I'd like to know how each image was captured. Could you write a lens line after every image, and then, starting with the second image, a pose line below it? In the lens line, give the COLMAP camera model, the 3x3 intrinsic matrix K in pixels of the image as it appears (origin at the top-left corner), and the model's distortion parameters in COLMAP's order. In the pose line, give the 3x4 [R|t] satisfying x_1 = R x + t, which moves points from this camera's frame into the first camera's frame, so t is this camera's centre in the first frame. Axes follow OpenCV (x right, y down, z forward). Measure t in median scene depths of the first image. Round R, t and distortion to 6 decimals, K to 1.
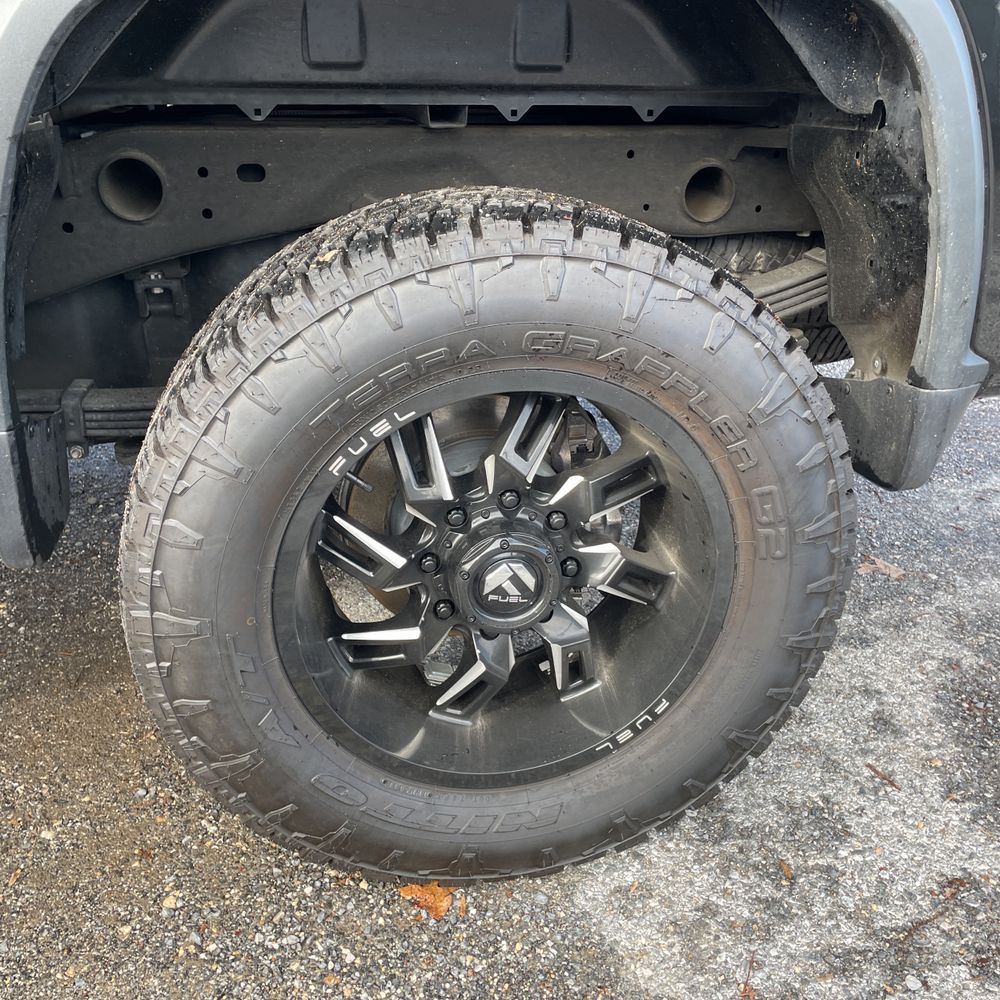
lens RADIAL K [[1006.5, 0, 504.4], [0, 1006.5, 496.4], [0, 0, 1]] dist [0.098674, -0.130010]
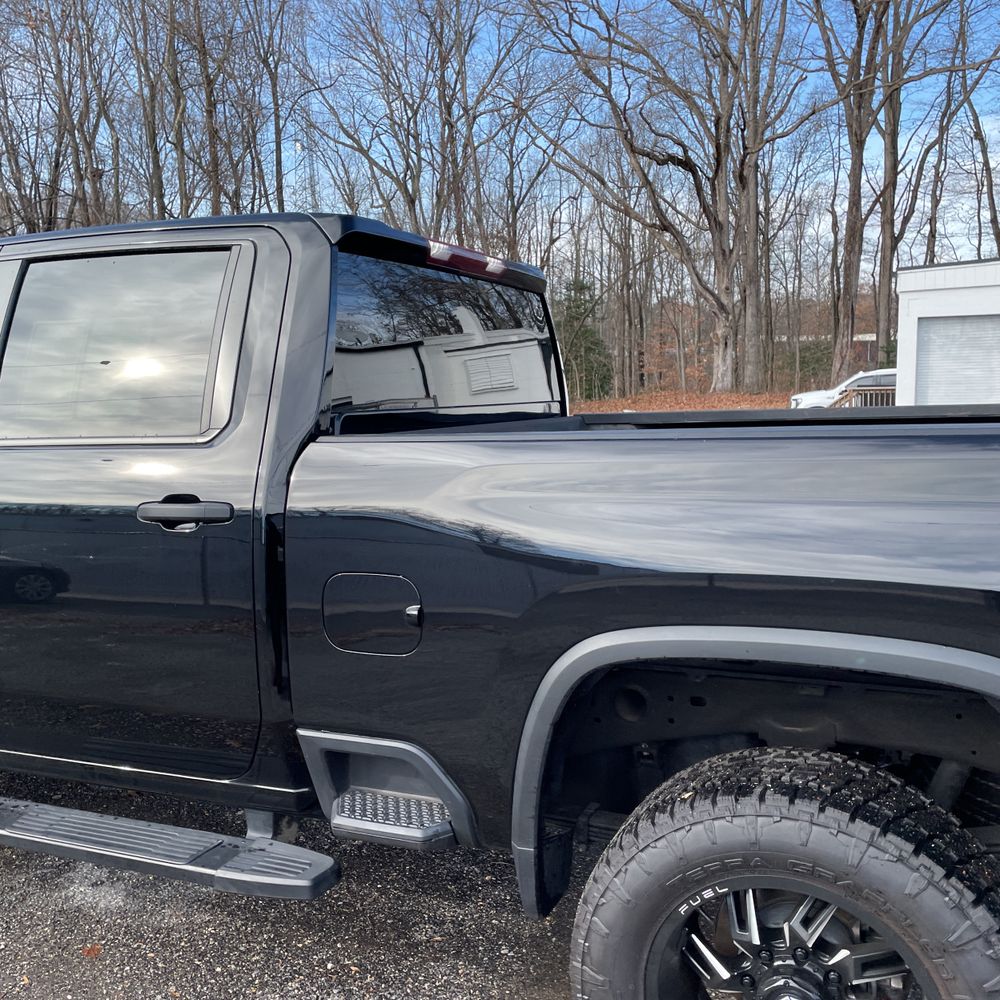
lens RADIAL K [[1019.0, 0, 487.6], [0, 1019.0, 502.3], [0, 0, 1]] dist [0.090883, -0.125513]
pose [[0.812235, 0.028843, -0.582617, 0.600321], [-0.188709, 0.958062, -0.215653, -0.262568], [0.551963, 0.285106, 0.783614, -0.835445]]
